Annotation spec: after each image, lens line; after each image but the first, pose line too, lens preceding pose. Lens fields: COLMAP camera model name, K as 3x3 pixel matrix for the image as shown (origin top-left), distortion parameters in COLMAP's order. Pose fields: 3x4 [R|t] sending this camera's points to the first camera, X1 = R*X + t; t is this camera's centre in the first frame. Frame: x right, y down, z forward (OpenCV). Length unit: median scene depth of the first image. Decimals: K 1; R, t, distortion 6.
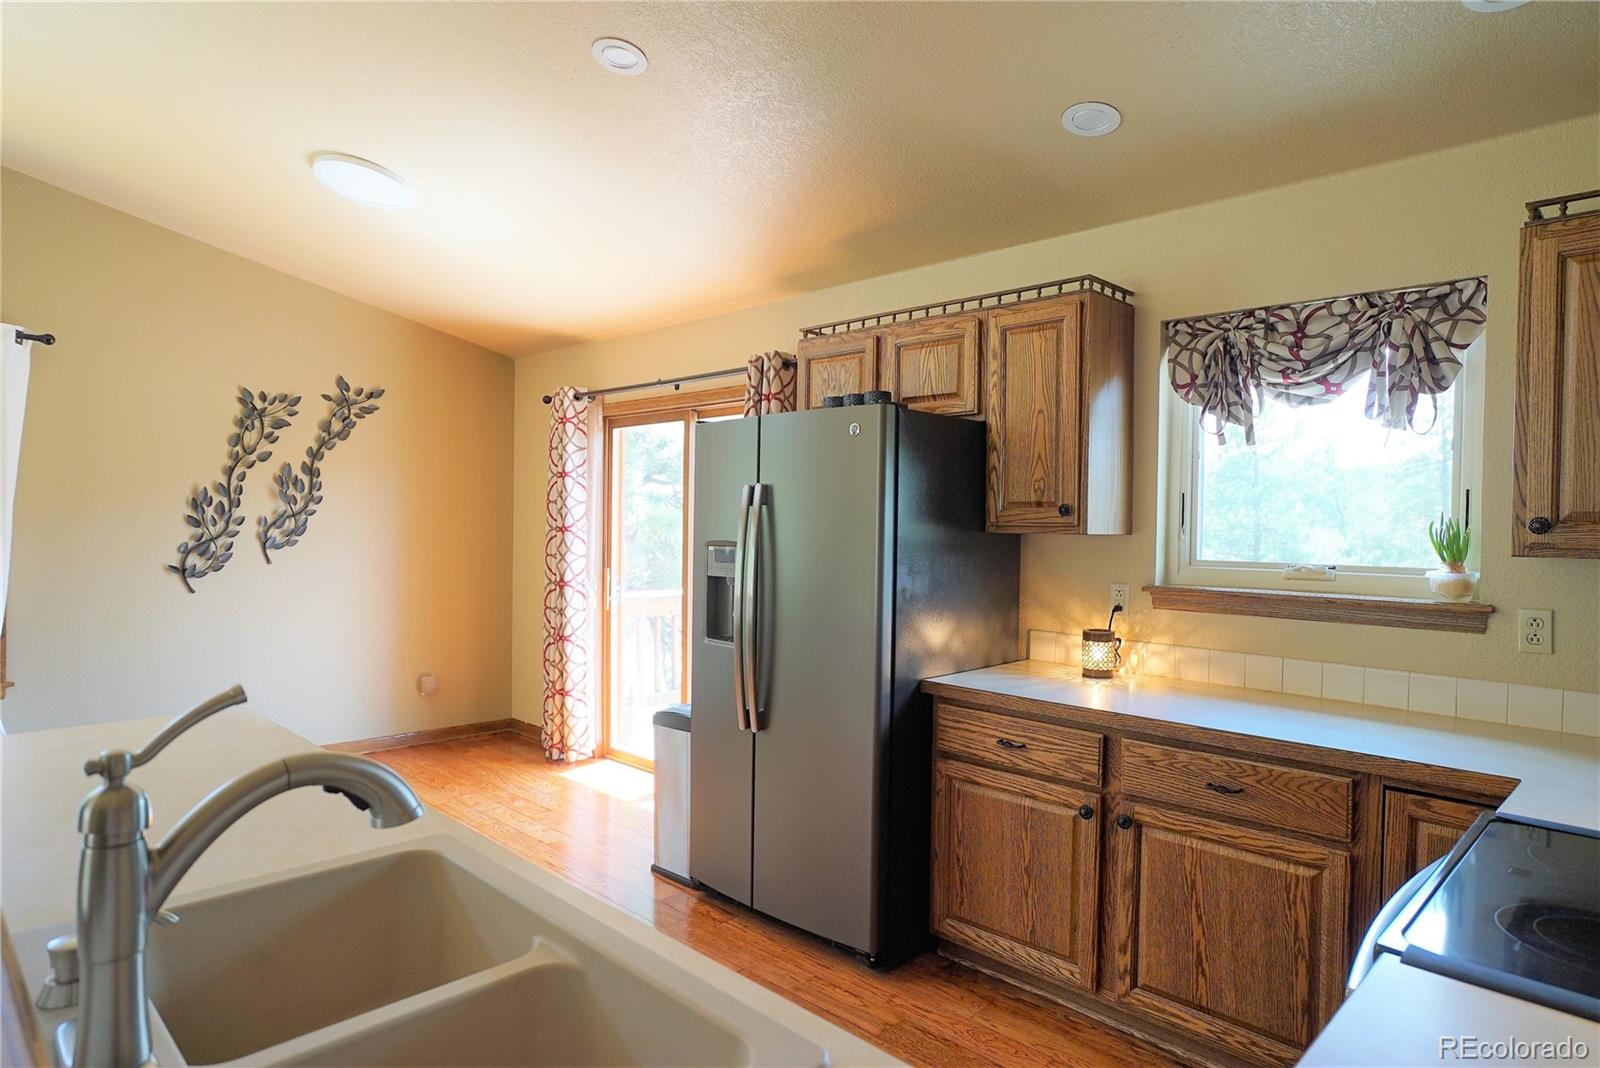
lens RADIAL K [[933.7, 0, 800.0], [0, 933.7, 534.0], [0, 0, 1]] dist [-0.002573, 0.000844]
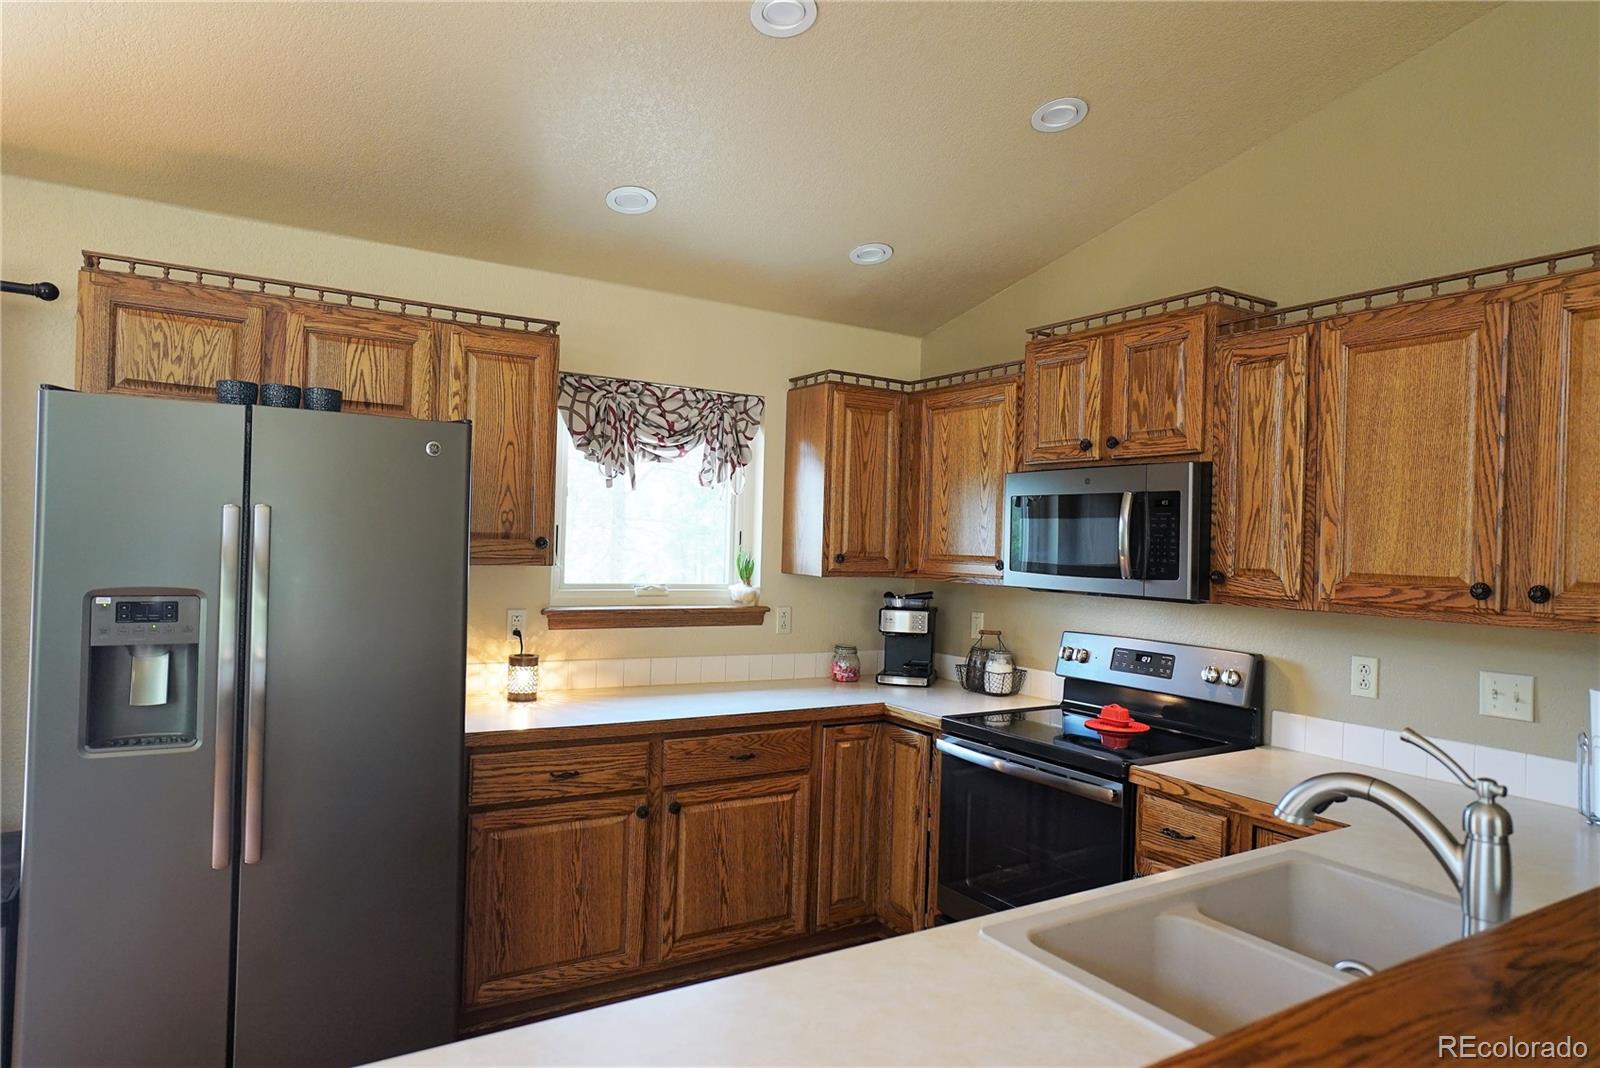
lens RADIAL K [[955.6, 0, 800.0], [0, 955.6, 534.0], [0, 0, 1]] dist [-0.003515, 0.001954]
pose [[0.236936, 0.002045, 0.971523, -0.720348], [-0.012354, 0.999923, 0.000908, -0.042297], [-0.971447, -0.012218, 0.236943, 0.495488]]
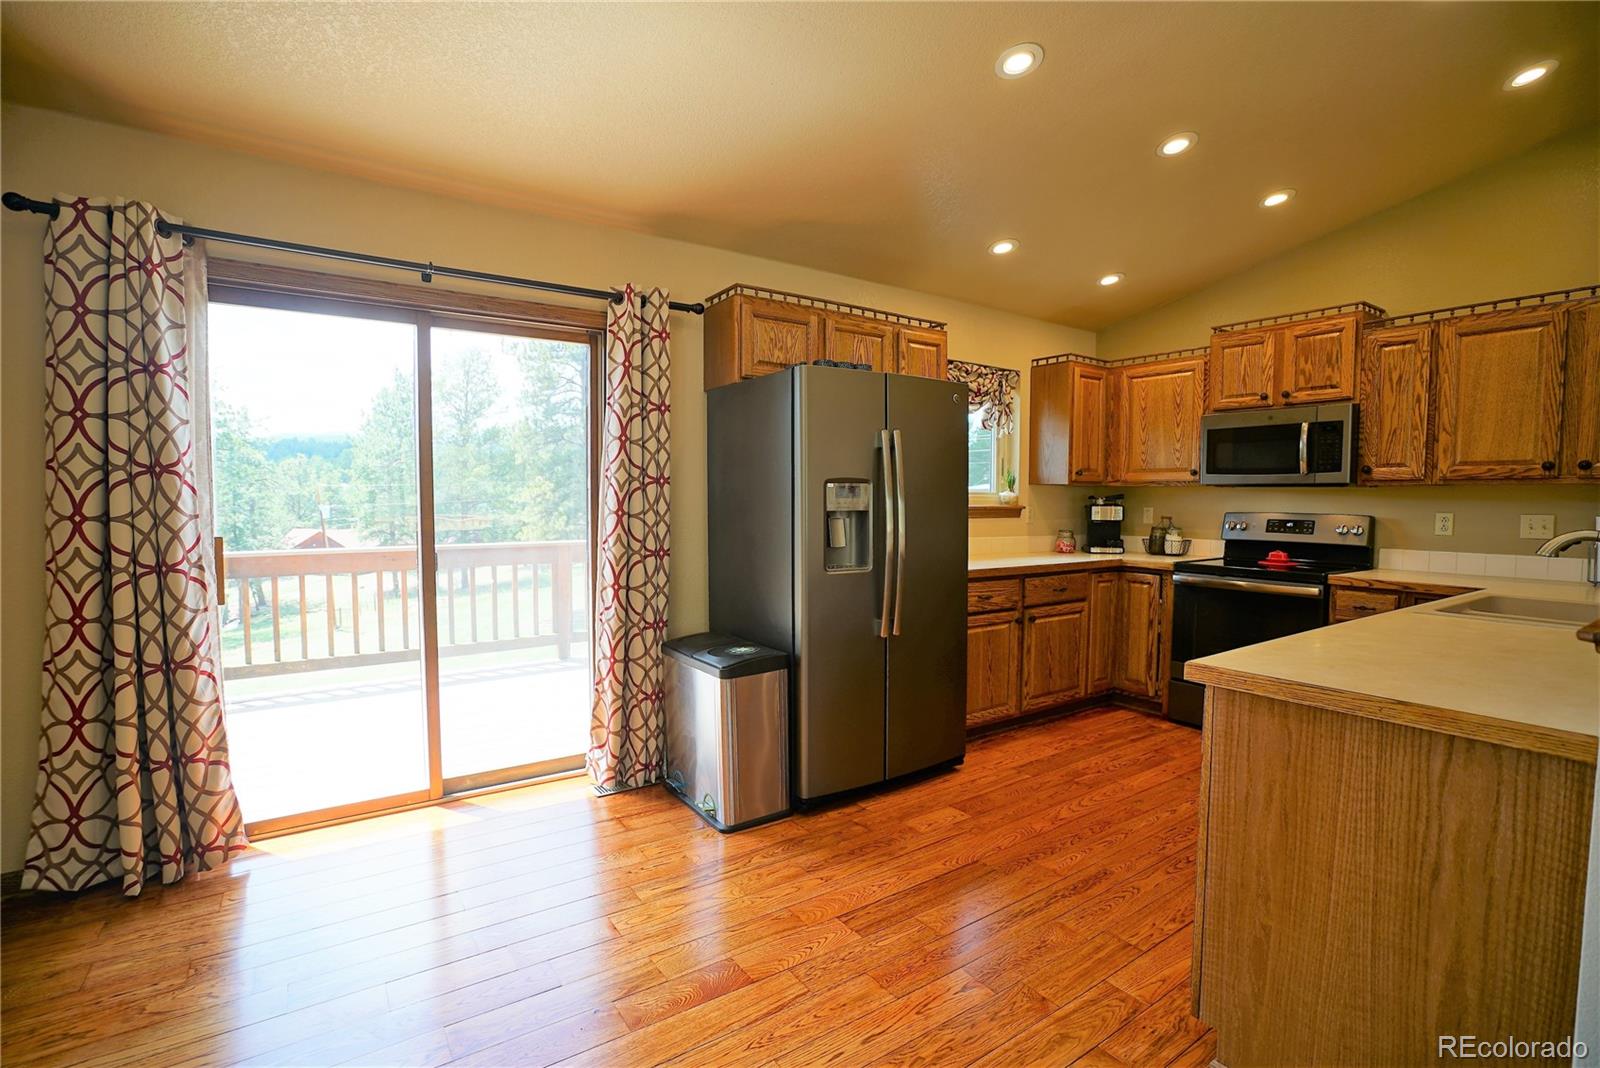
lens RADIAL K [[735.3, 0, 800.0], [0, 735.3, 534.0], [0, 0, 1]] dist [-0.047537, 0.013877]
pose [[0.193432, -0.062378, 0.979129, -1.129465], [0.011361, 0.998052, 0.061339, 0.022263], [-0.981048, -0.000741, 0.193764, 1.055509]]
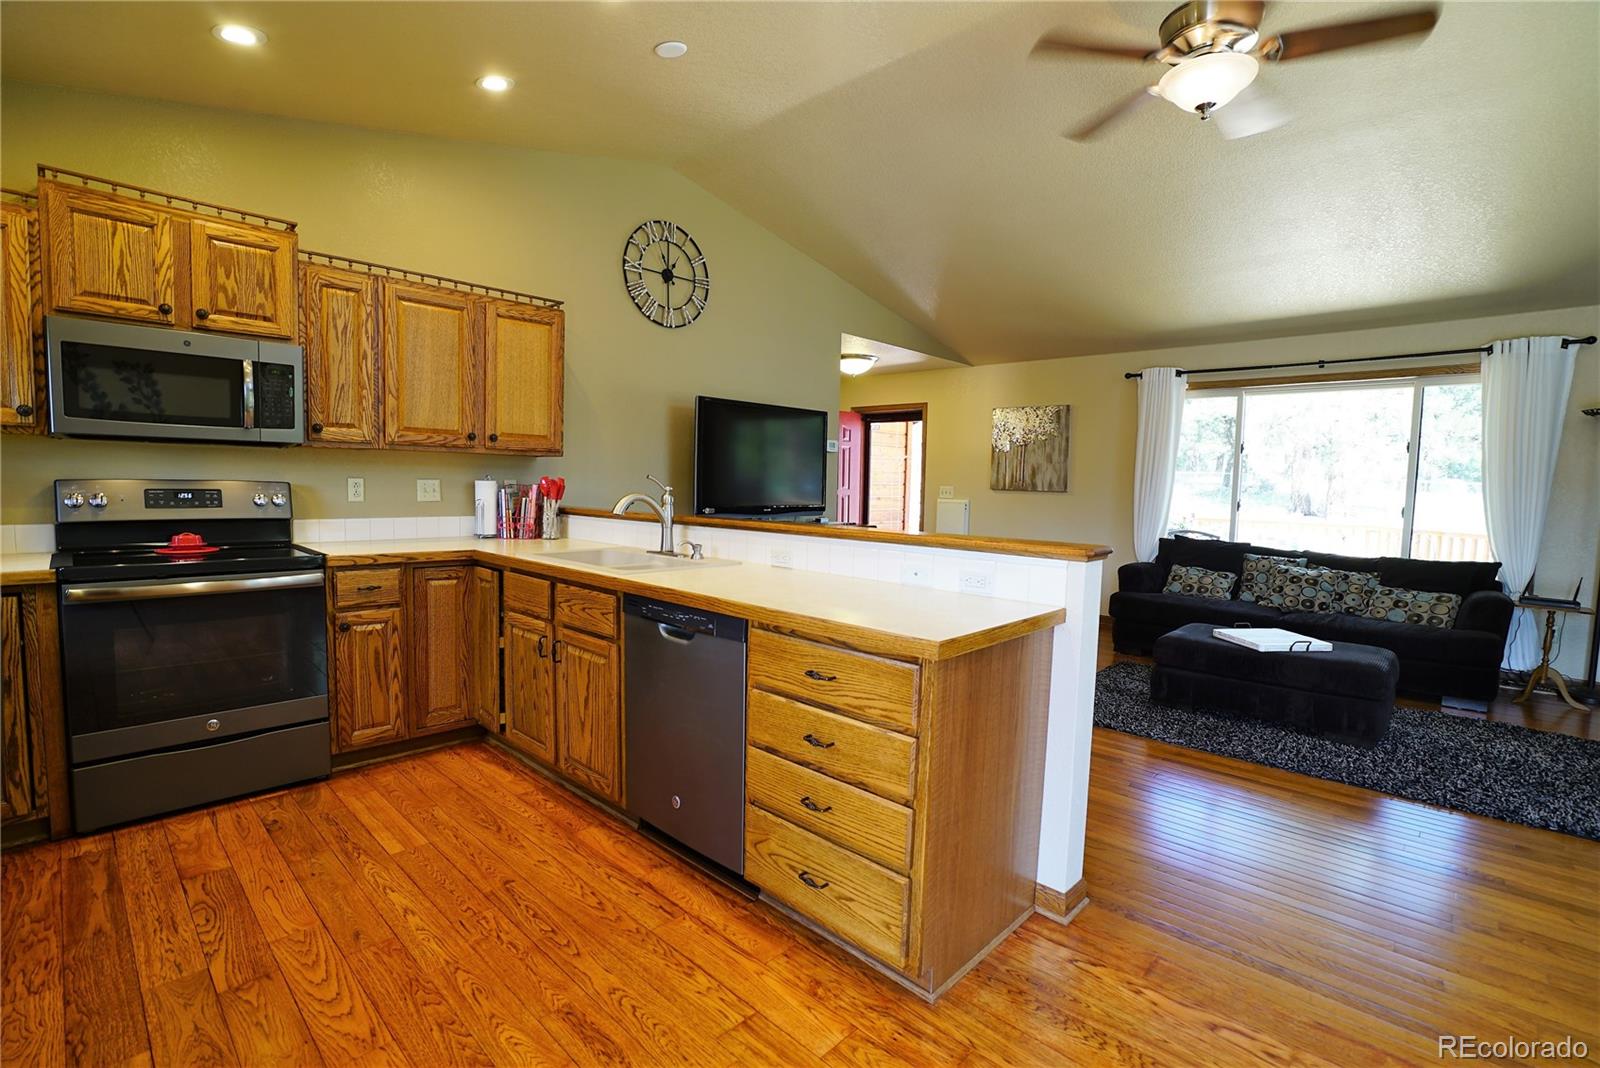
lens RADIAL K [[735.3, 0, 800.0], [0, 735.3, 534.0], [0, 0, 1]] dist [-0.047537, 0.013877]
pose [[-0.999168, -0.036566, -0.018046, -0.392837], [-0.037983, 0.995599, 0.085670, 0.035989], [0.014834, 0.086284, -0.996160, 1.425233]]
